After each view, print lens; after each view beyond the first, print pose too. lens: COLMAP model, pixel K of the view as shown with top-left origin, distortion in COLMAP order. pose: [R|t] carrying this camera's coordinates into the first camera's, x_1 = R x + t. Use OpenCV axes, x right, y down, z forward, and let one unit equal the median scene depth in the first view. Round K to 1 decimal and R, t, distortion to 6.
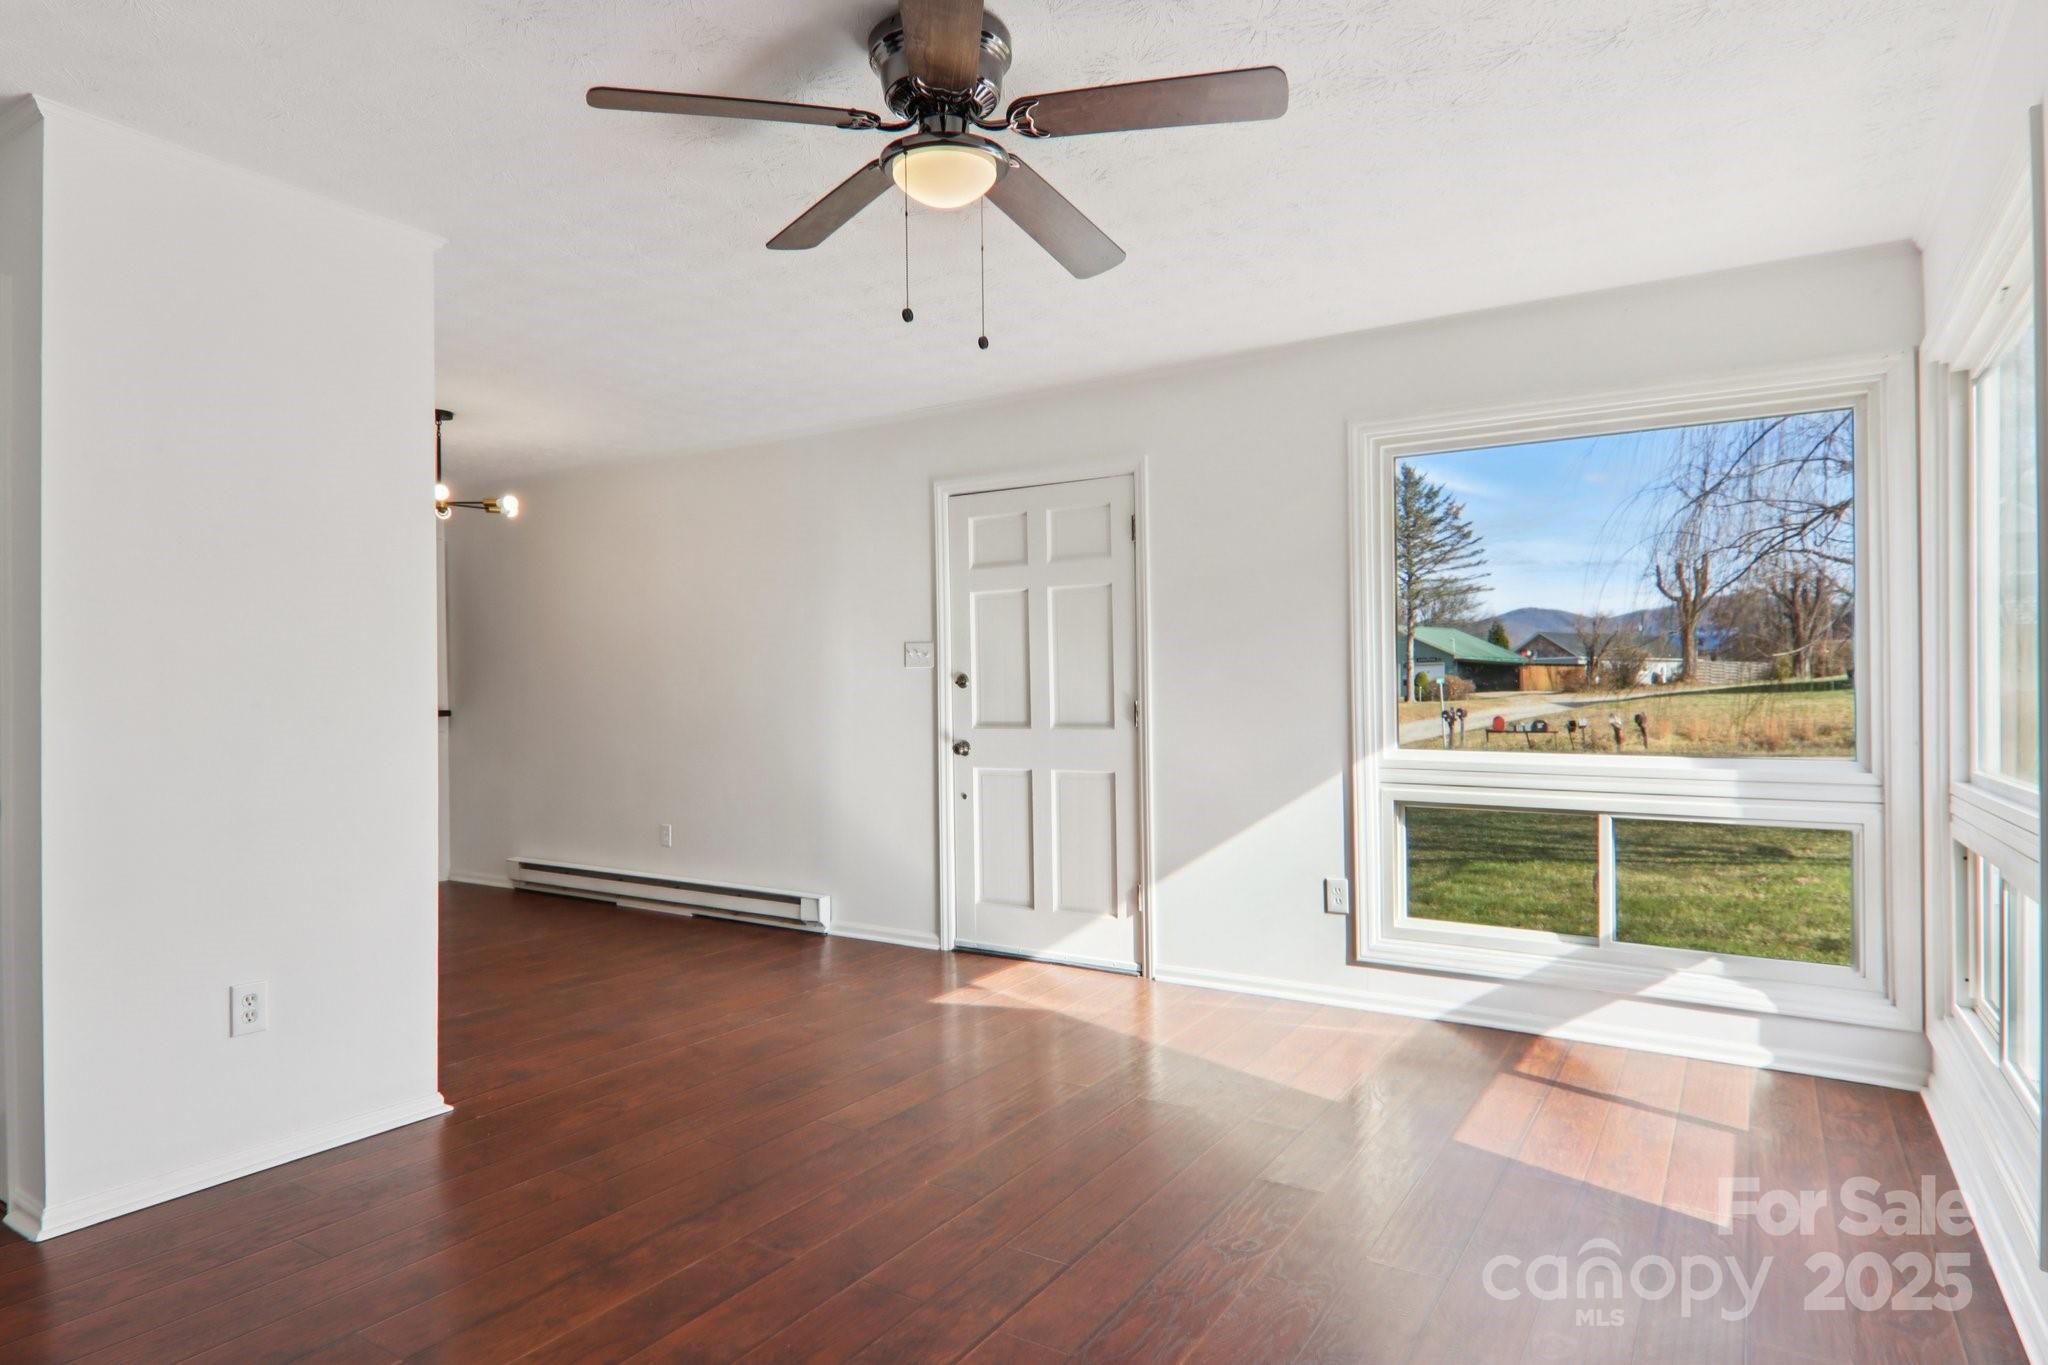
lens RADIAL K [[1174.1, 0, 1026.2], [0, 1174.1, 666.0], [0, 0, 1]] dist [0.022827, -0.017972]
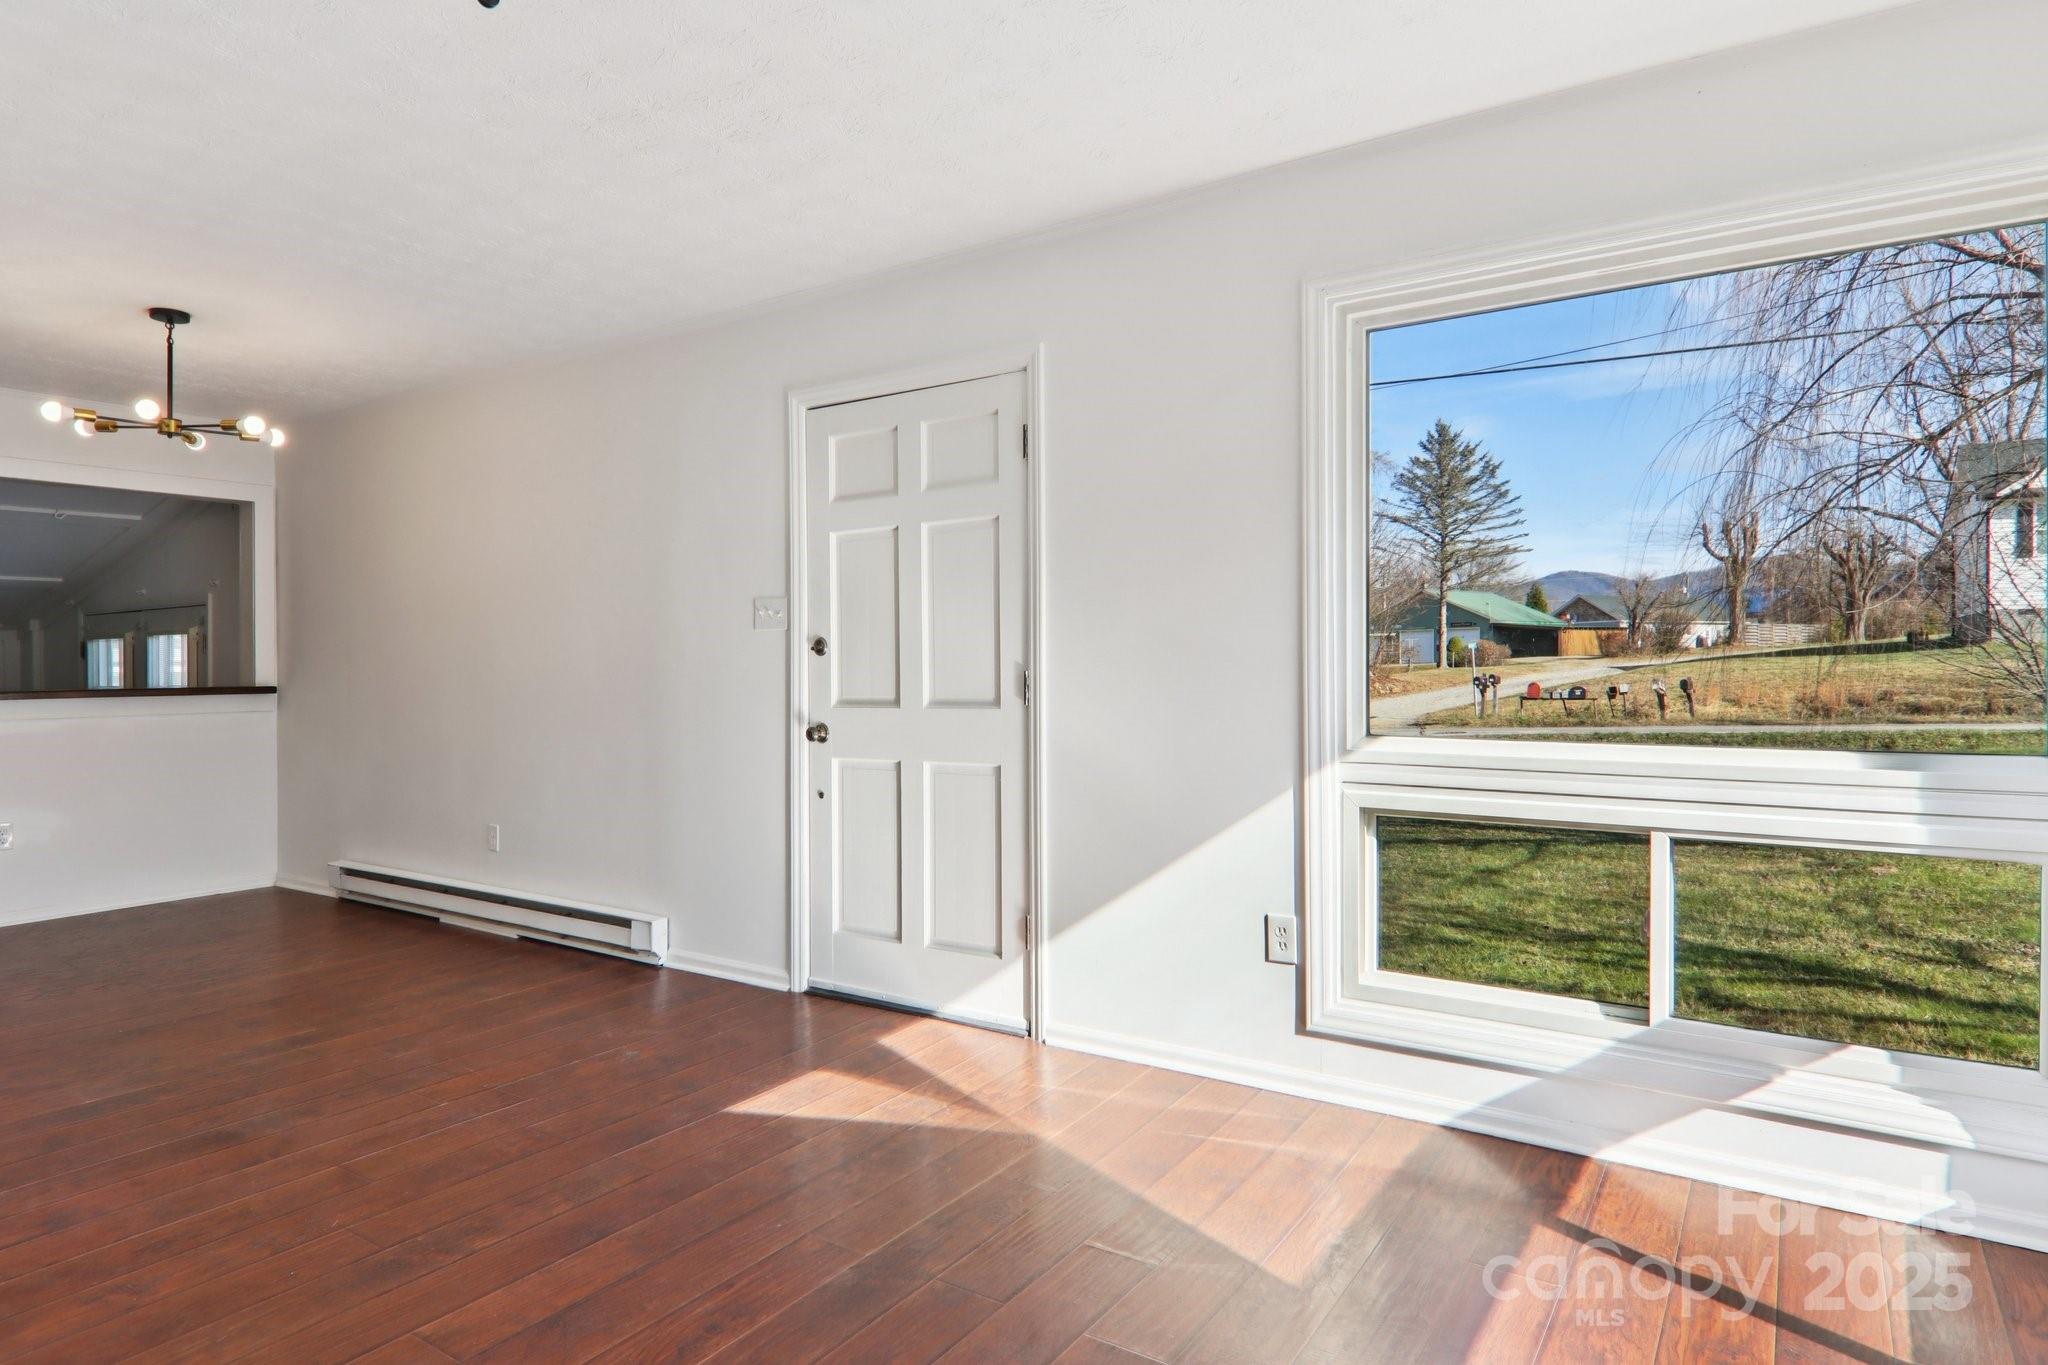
lens RADIAL K [[1191.7, 0, 1017.3], [0, 1191.7, 681.0], [0, 0, 1]] dist [0.021731, -0.020900]
pose [[0.999579, -0.006670, -0.028238, 0.086996], [0.007766, 0.999214, 0.038873, 0.005005], [0.027956, -0.039076, 0.998845, 0.188734]]
